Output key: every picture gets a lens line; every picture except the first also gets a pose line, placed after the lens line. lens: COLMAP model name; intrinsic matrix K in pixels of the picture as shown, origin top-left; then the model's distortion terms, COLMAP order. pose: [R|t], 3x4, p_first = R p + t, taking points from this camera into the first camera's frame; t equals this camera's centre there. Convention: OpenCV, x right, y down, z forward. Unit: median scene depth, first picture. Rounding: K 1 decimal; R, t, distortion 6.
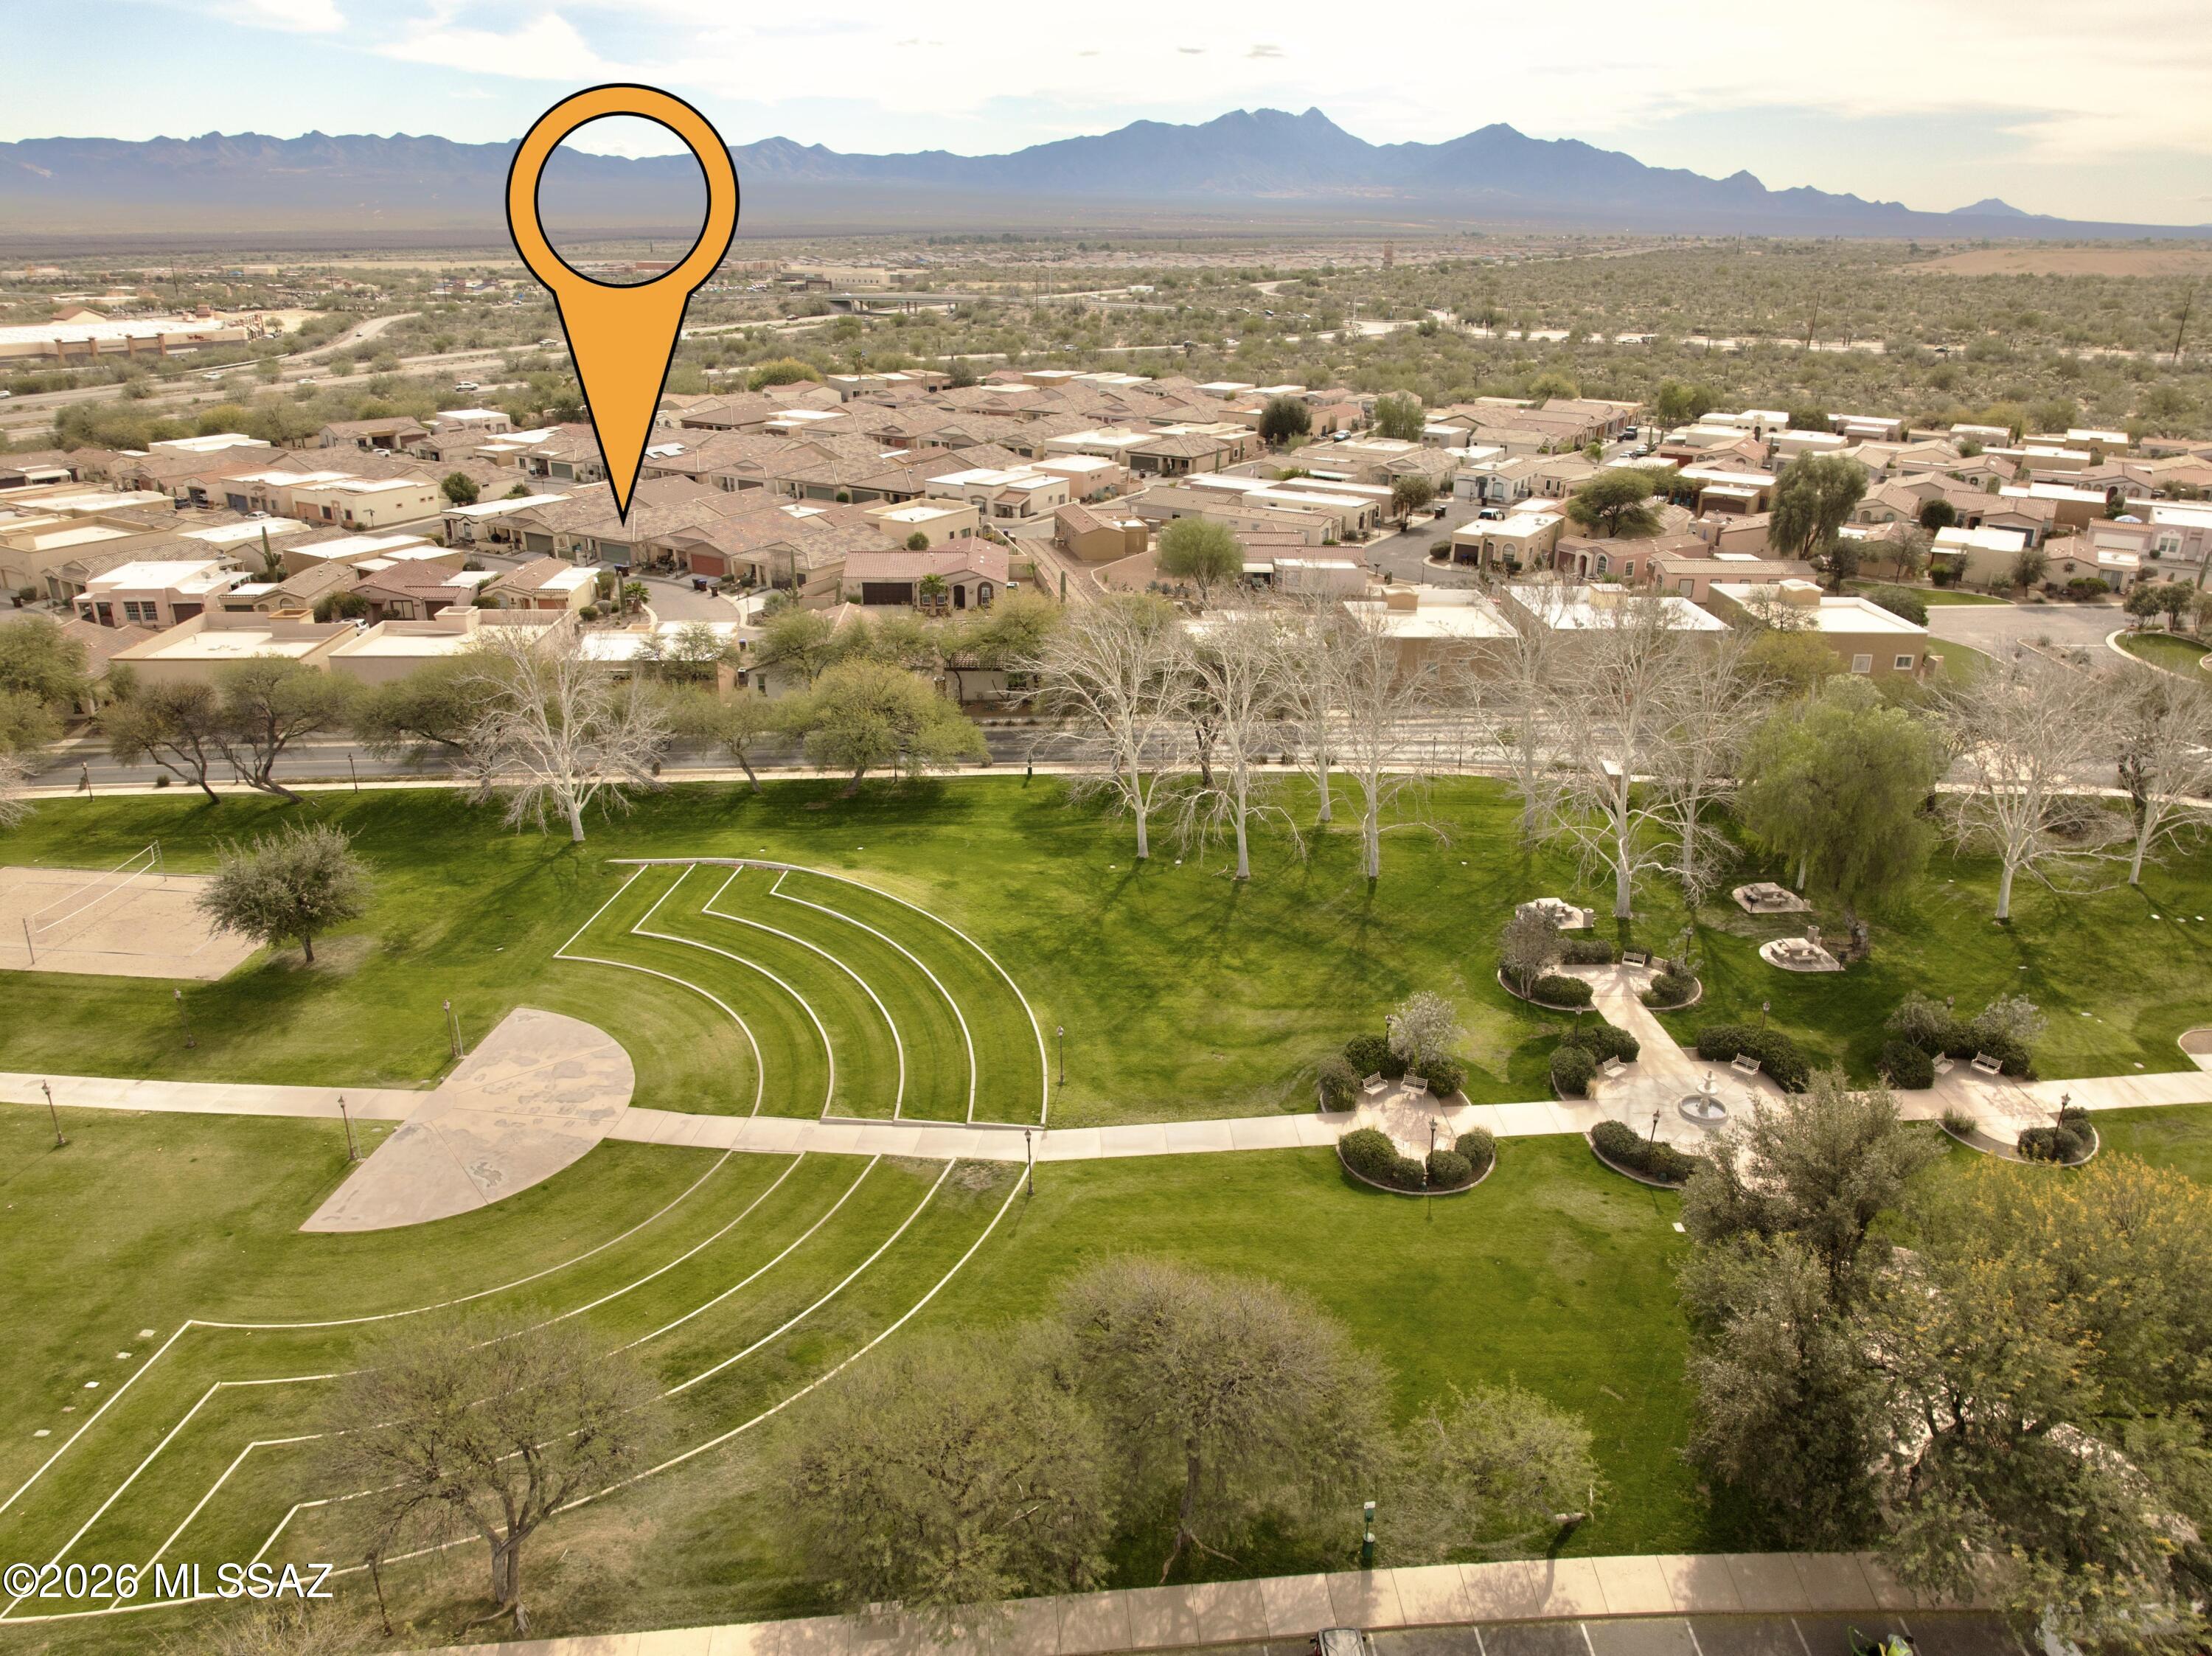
lens RADIAL K [[1564.9, 0, 1106.0], [0, 1564.9, 828.0], [0, 0, 1]] dist [-0.052982, 0.025280]
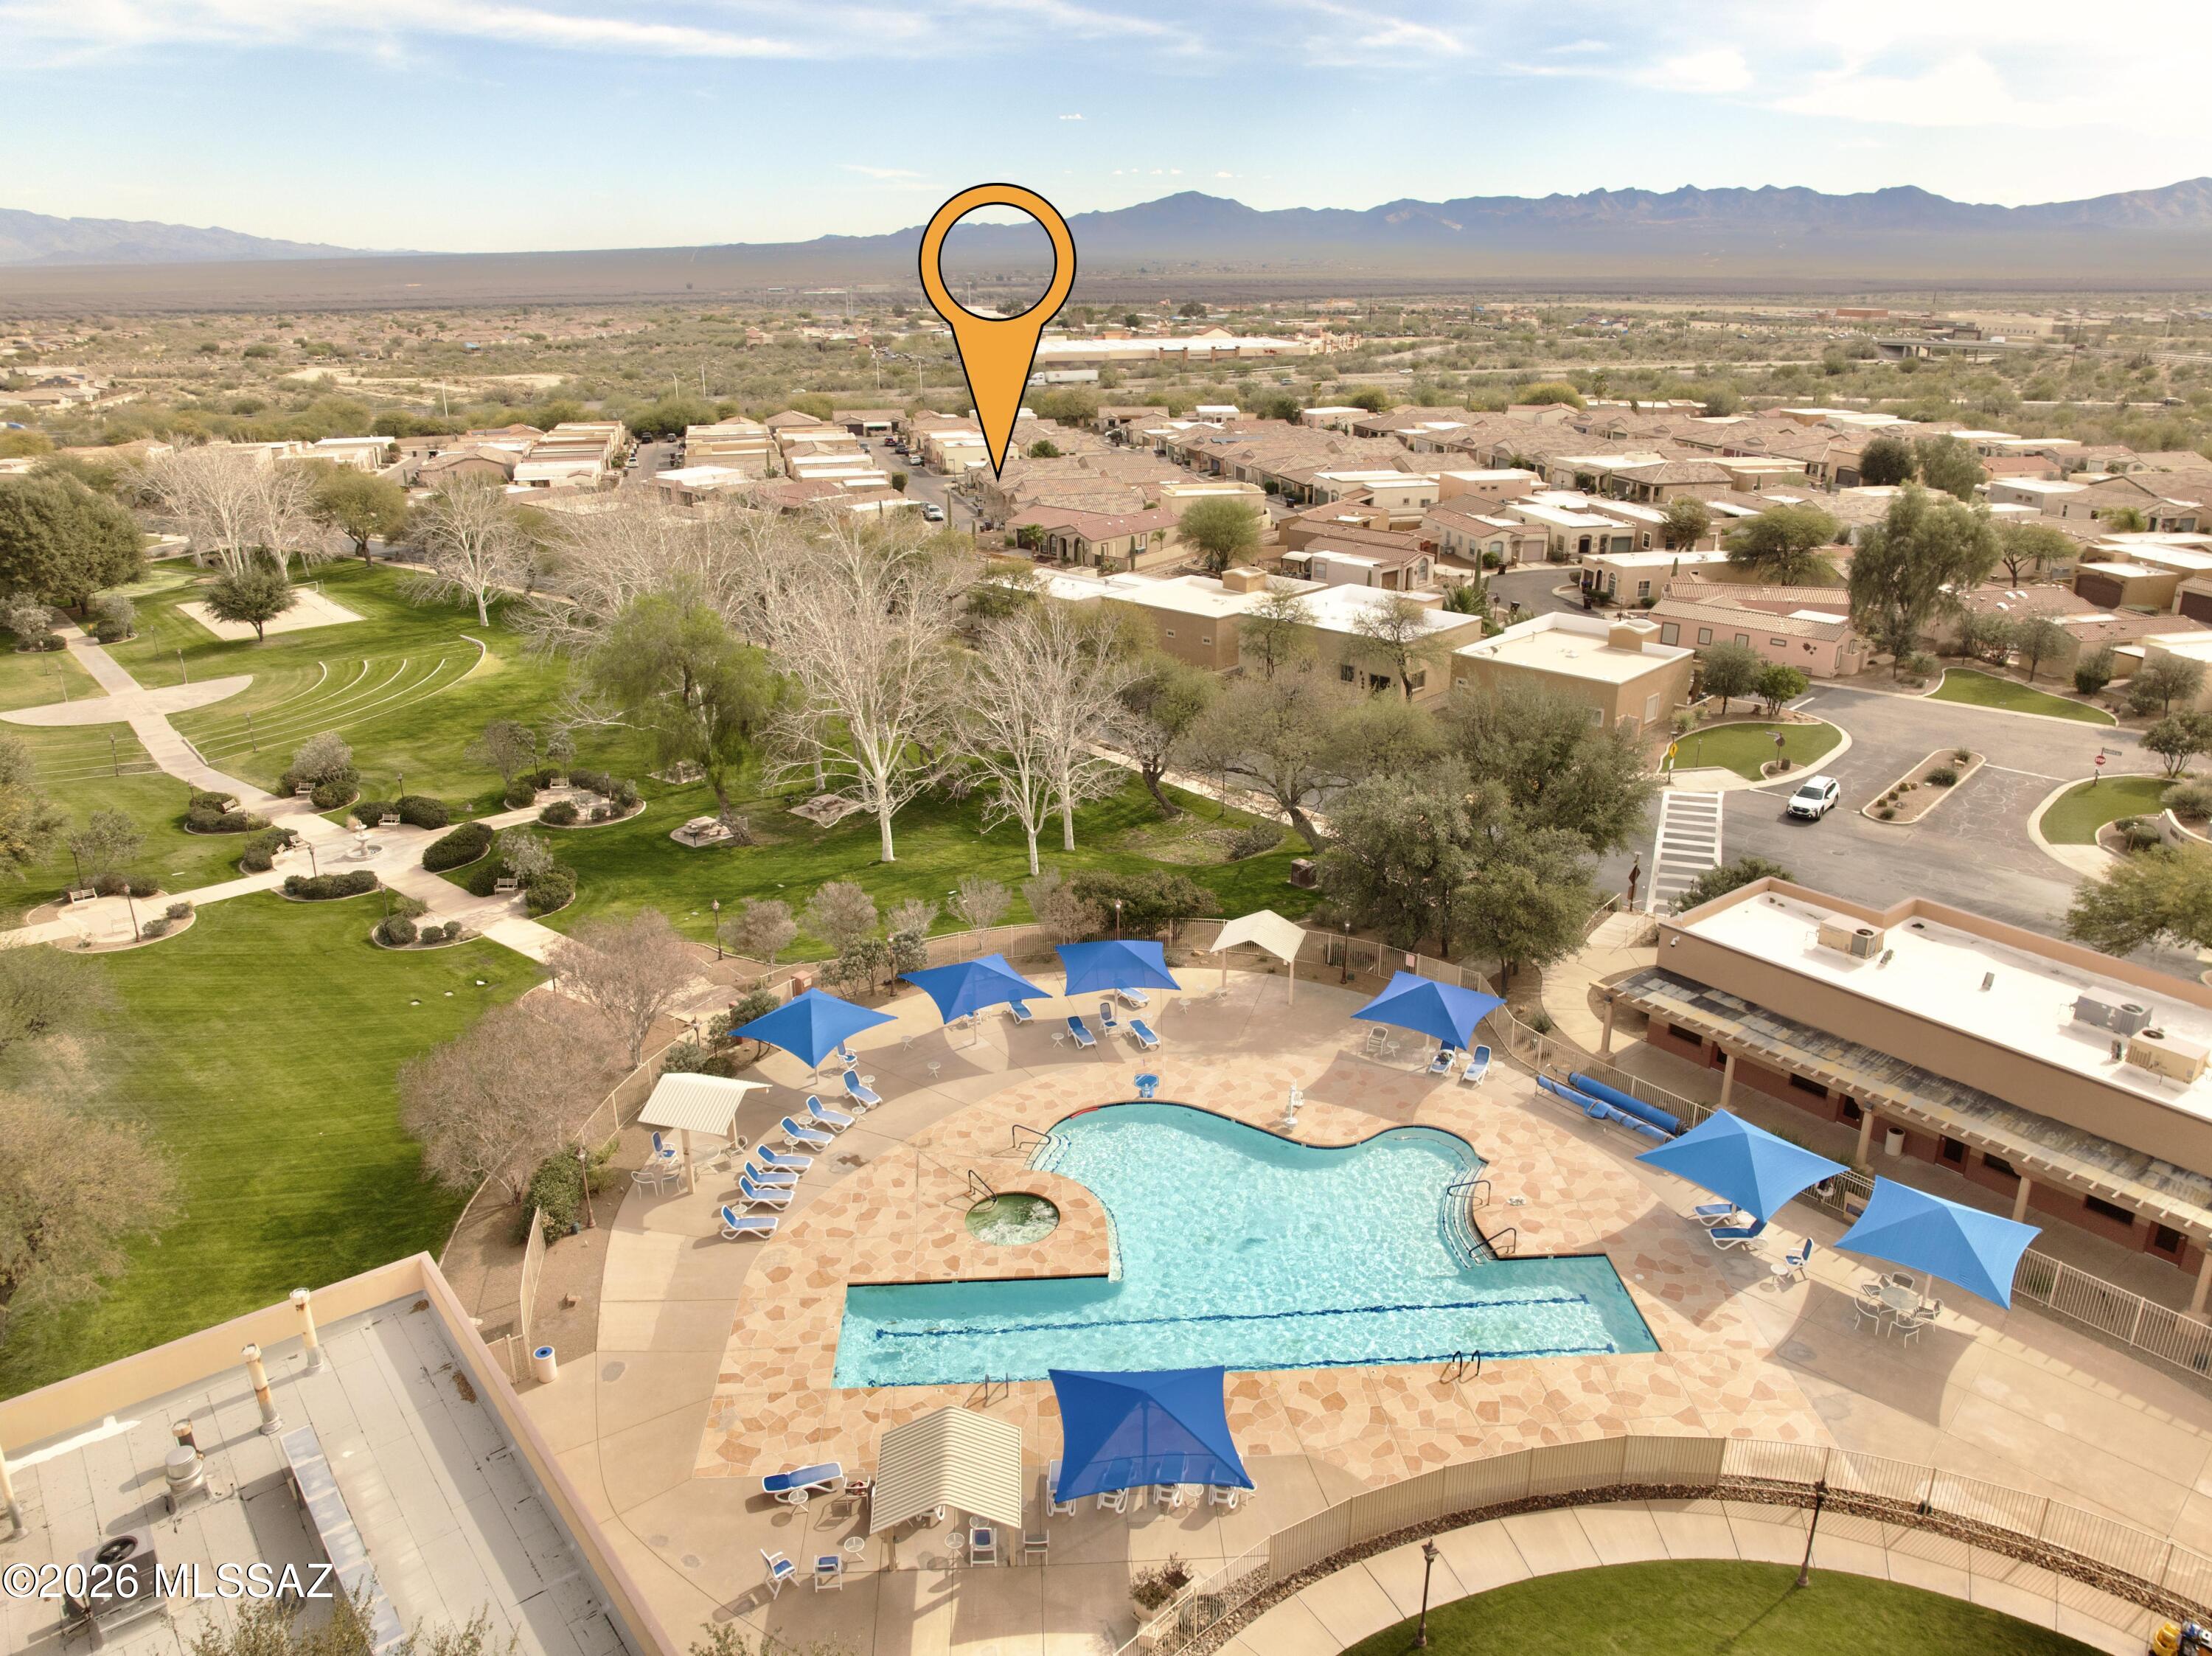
lens RADIAL K [[1562.6, 0, 1106.0], [0, 1562.6, 828.0], [0, 0, 1]] dist [-0.038739, 0.002537]
pose [[0.708878, 0.227679, -0.667574, 0.129734], [-0.247184, 0.966636, 0.067198, -0.006036], [0.660600, 0.117379, 0.741505, 0.034710]]
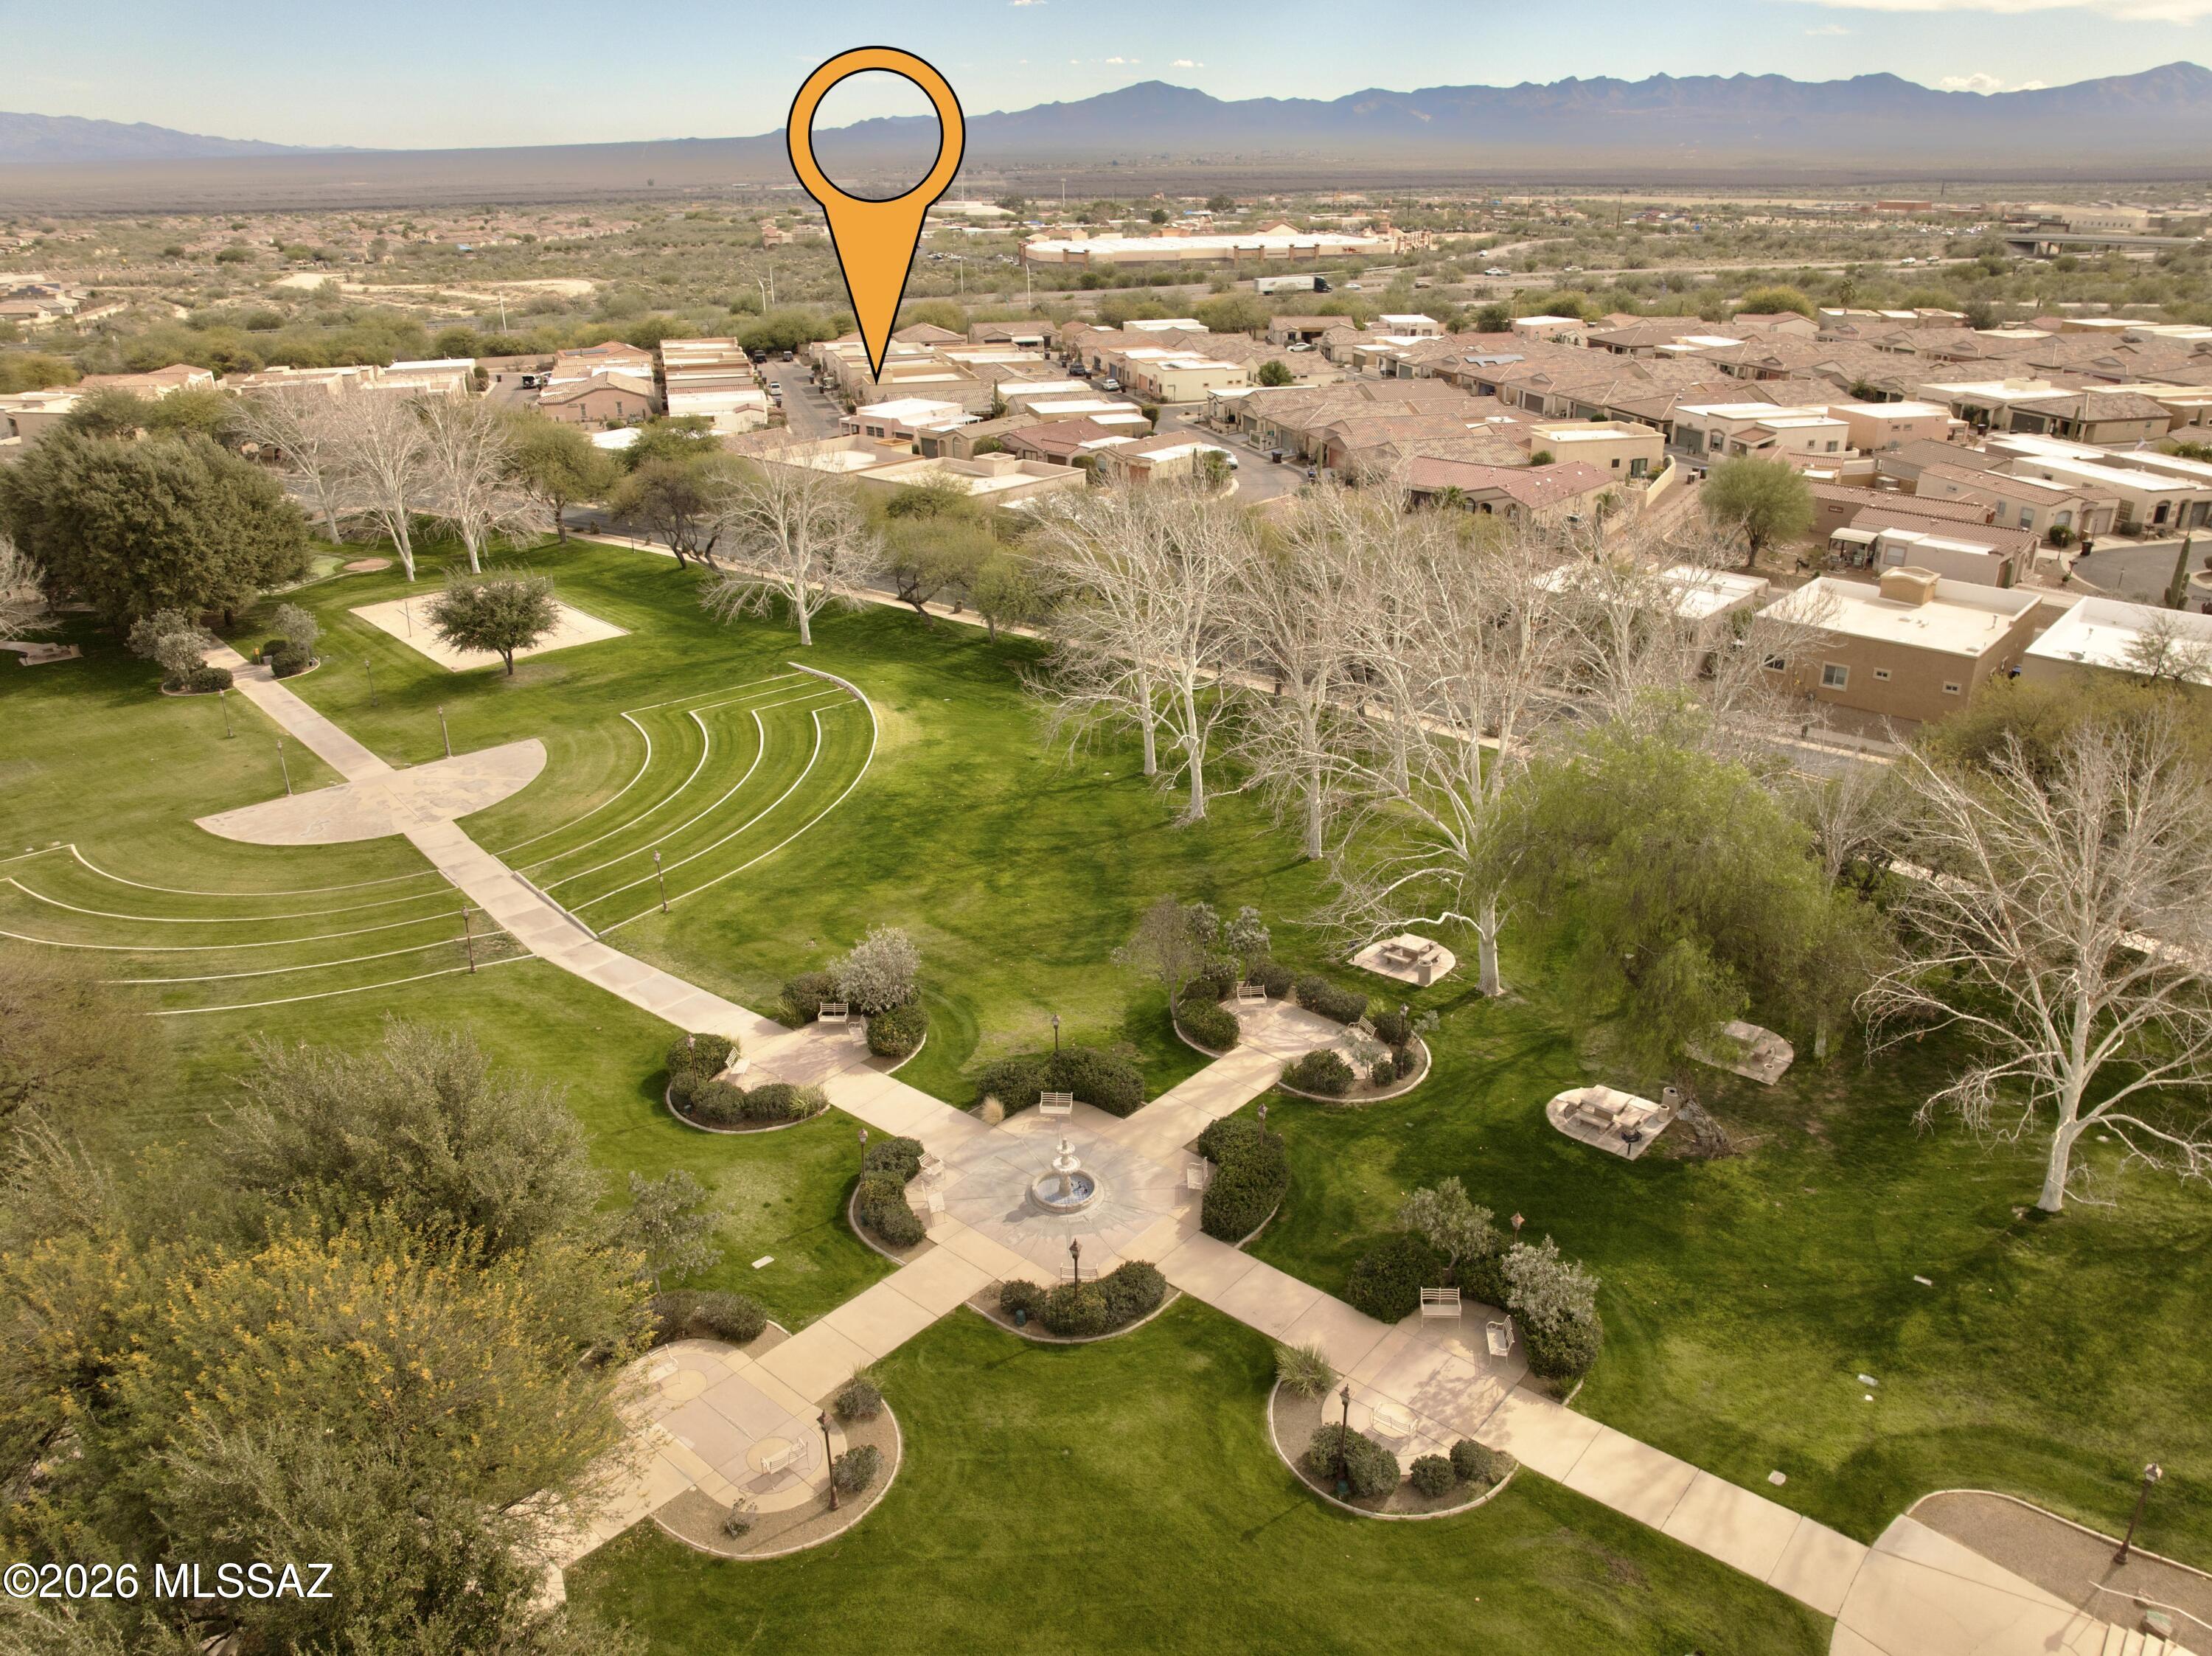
lens RADIAL K [[1564.9, 0, 1106.0], [0, 1564.9, 828.0], [0, 0, 1]] dist [-0.052982, 0.025280]
pose [[0.726487, 0.257802, -0.636989, 0.063093], [-0.236884, 0.964096, 0.120022, -0.005652], [0.645061, 0.063698, 0.761472, 0.034690]]
